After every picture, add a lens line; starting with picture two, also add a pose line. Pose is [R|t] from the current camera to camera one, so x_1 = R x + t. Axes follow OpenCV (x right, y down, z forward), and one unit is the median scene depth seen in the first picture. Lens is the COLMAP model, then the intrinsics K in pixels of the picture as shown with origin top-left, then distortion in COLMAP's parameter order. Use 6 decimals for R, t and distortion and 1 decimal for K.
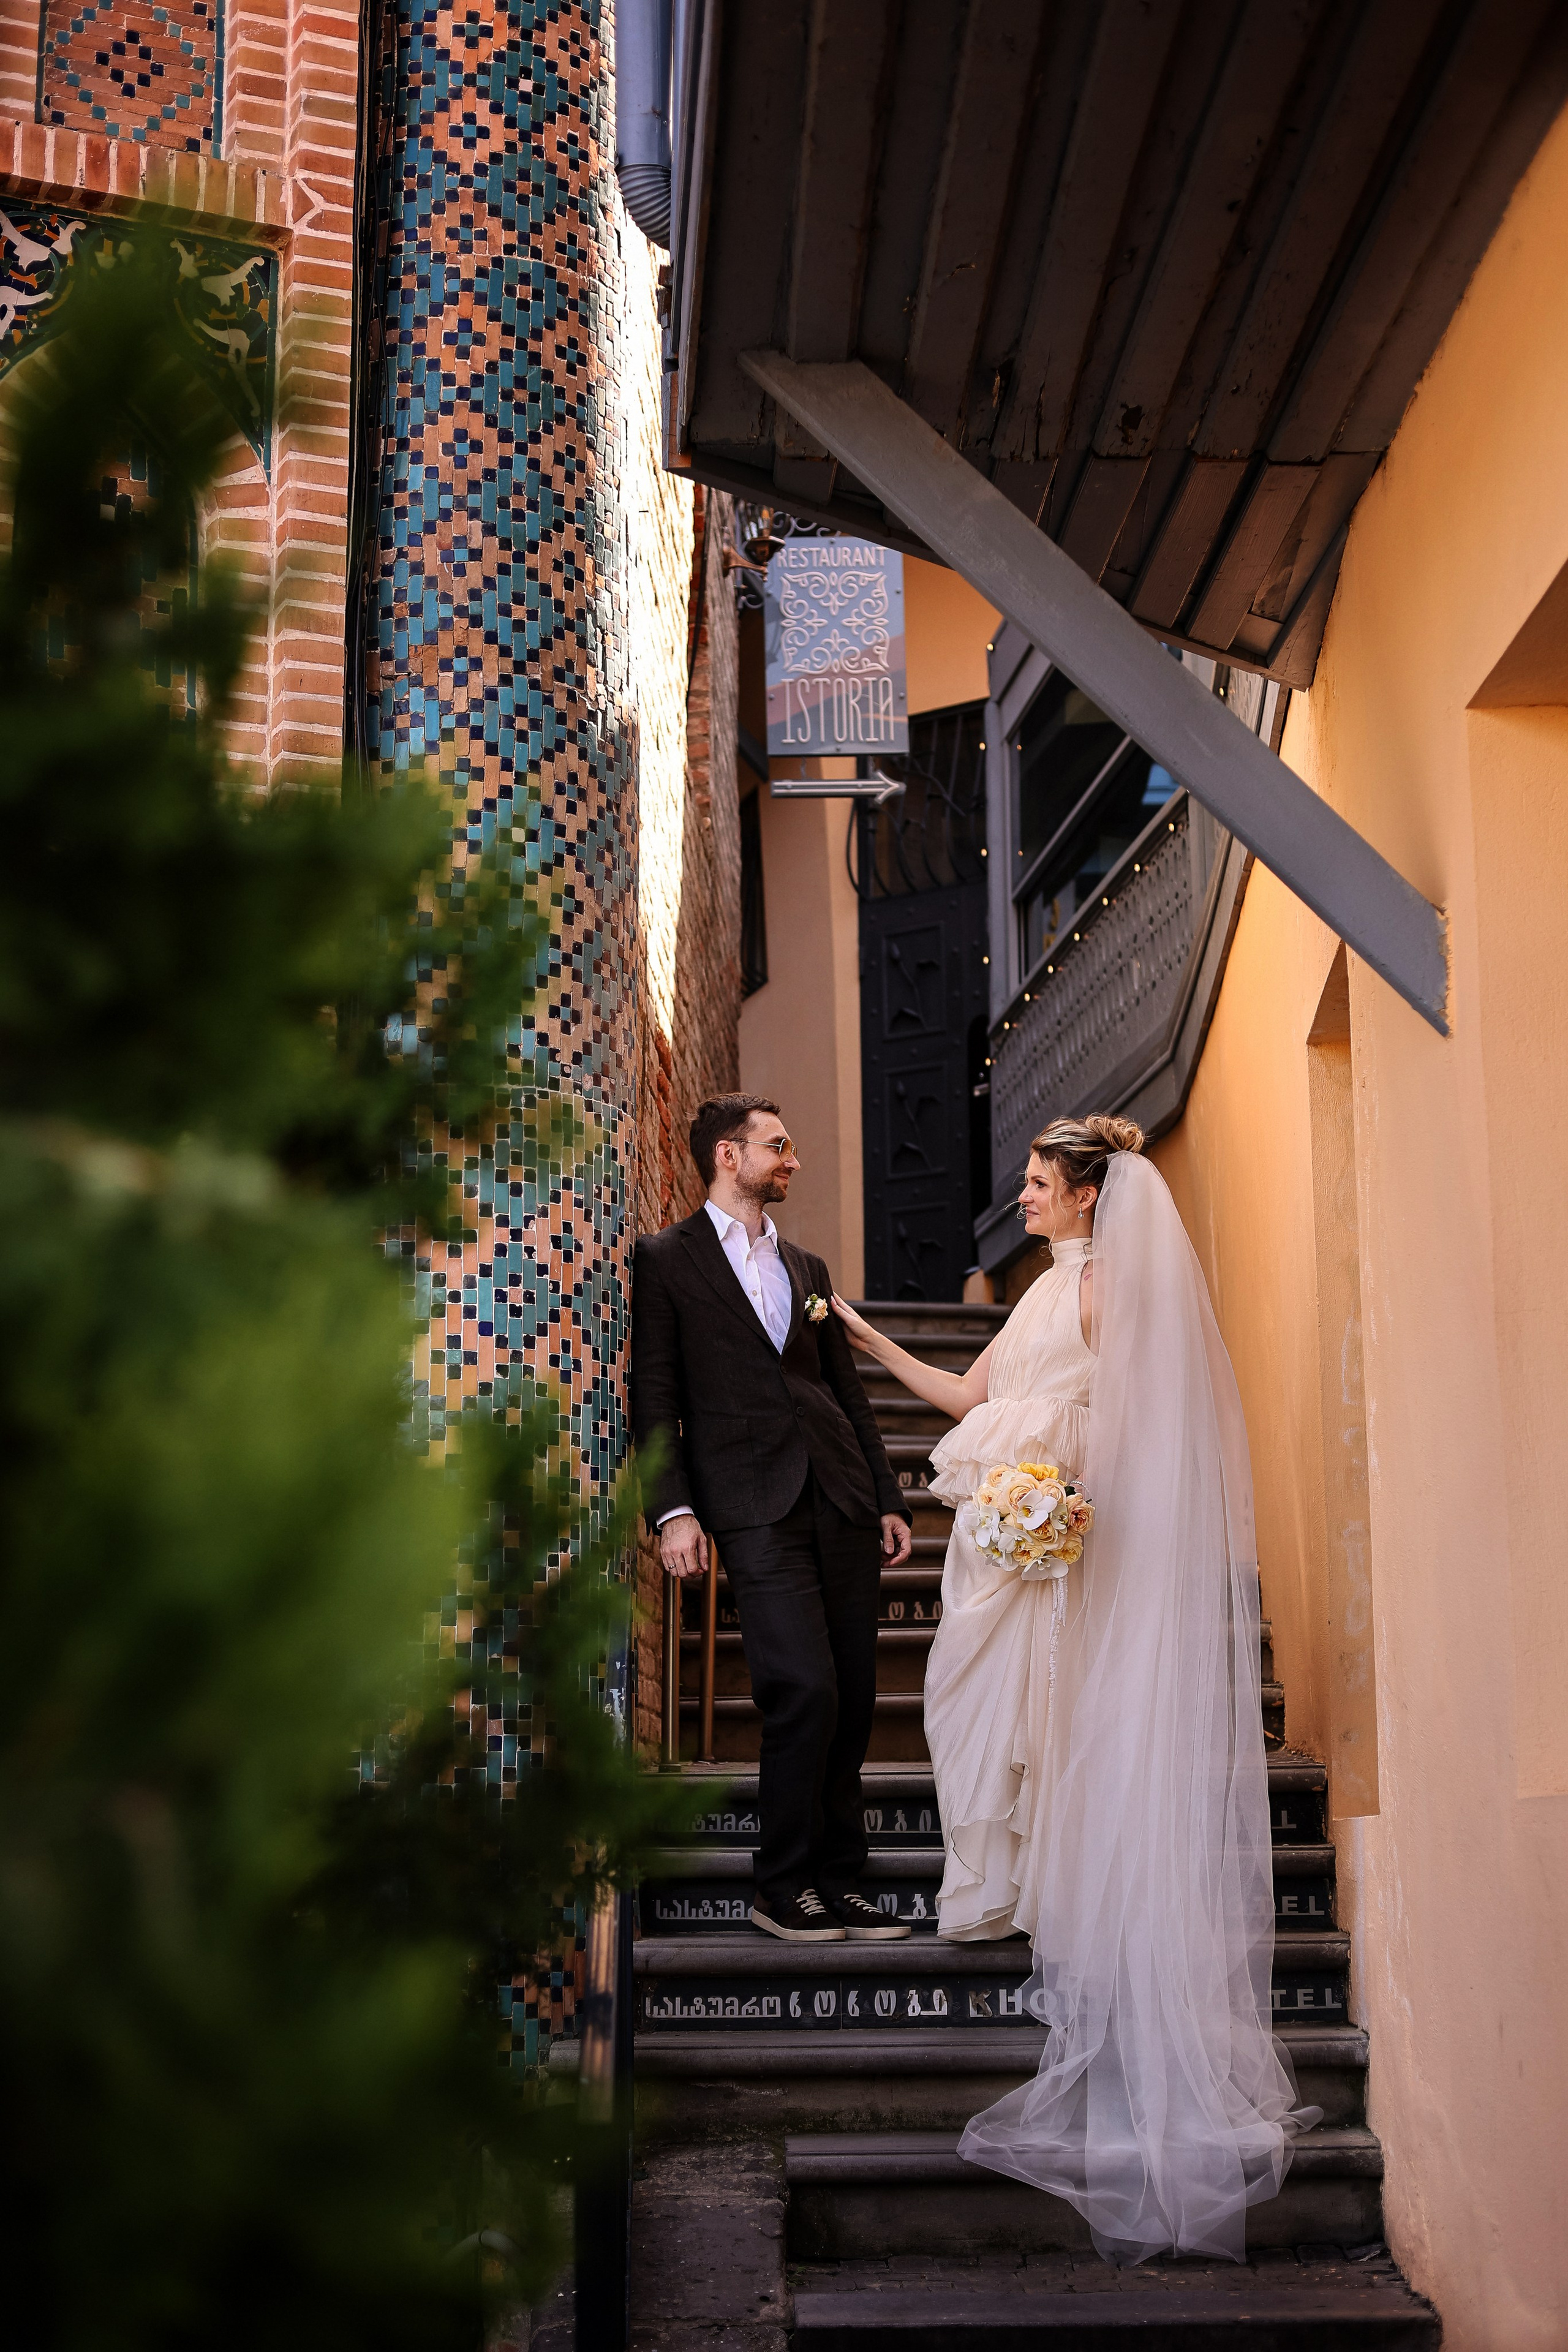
lens RADIAL K [[2800.9, 0, 784.0], [0, 2800.9, 1176.0], [0, 0, 1]] dist [-0.001362, -0.018670]
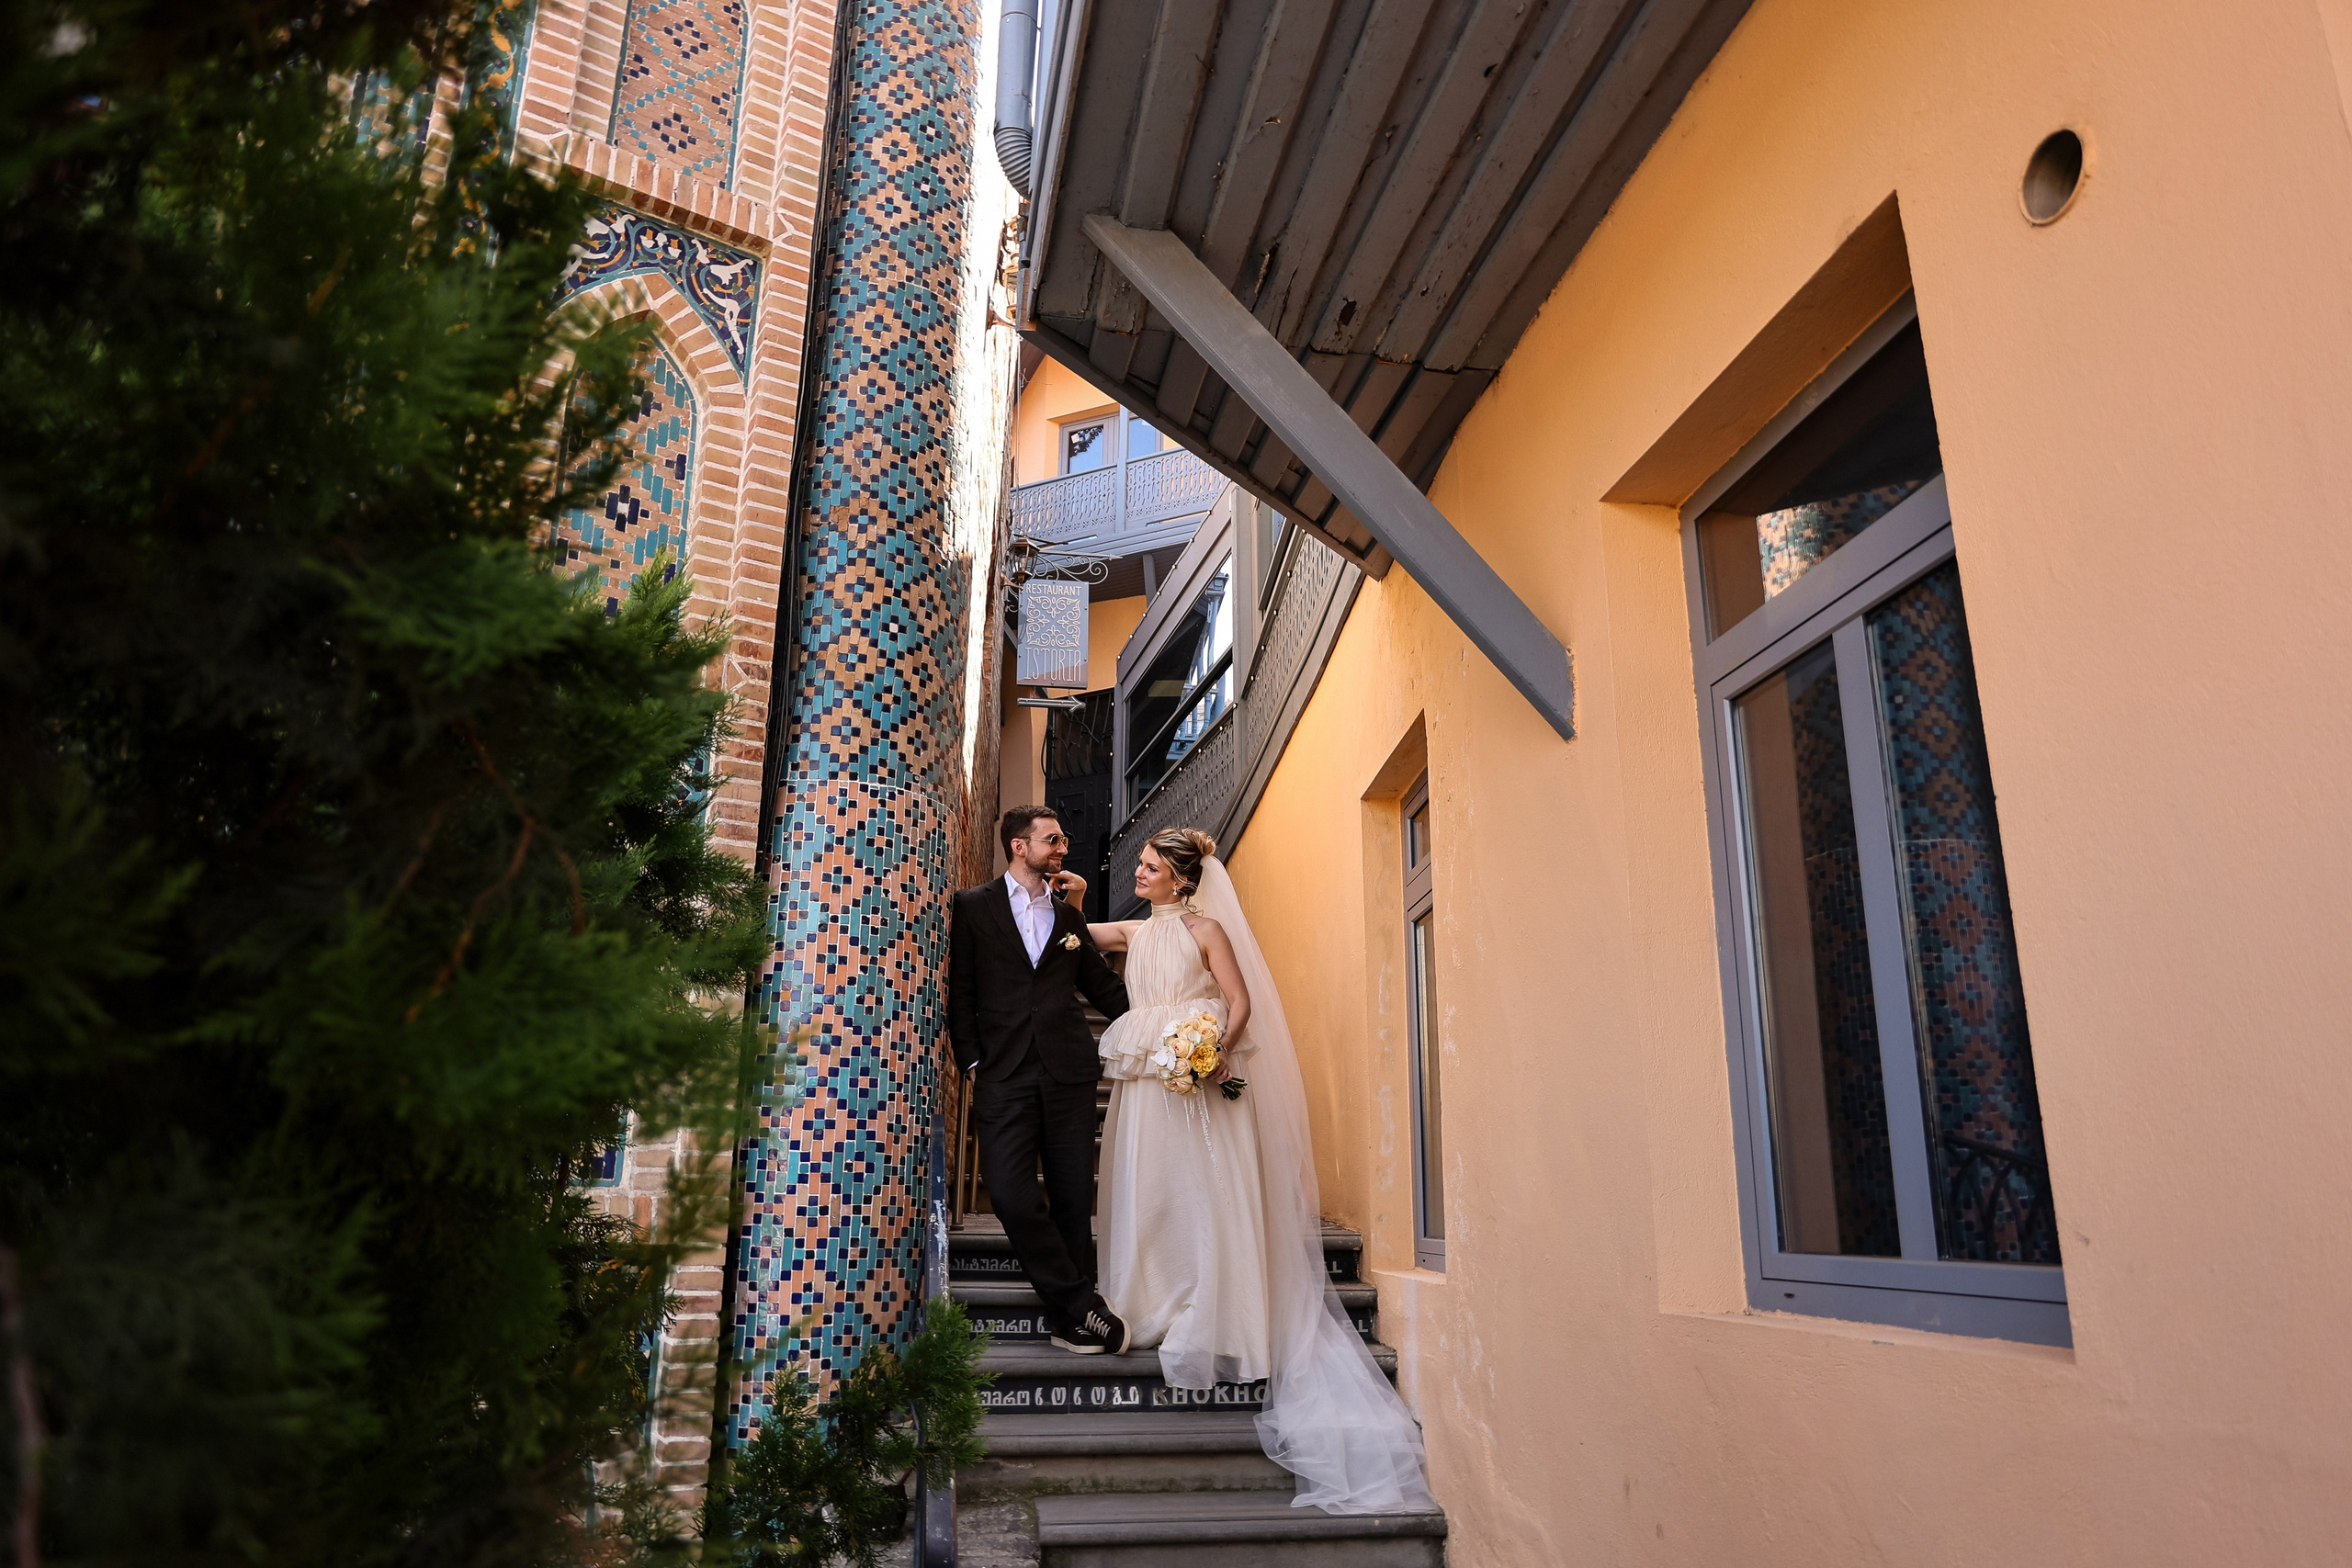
lens RADIAL K [[1376.1, 0, 1174.9], [0, 1376.1, 833.7], [0, 0, 1]] dist [-0.063513, 0.069934]
pose [[0.991873, 0.050674, 0.116708, -0.022372], [-0.044494, 0.997497, -0.054961, 0.027341], [-0.119201, 0.049321, 0.991644, 0.224635]]
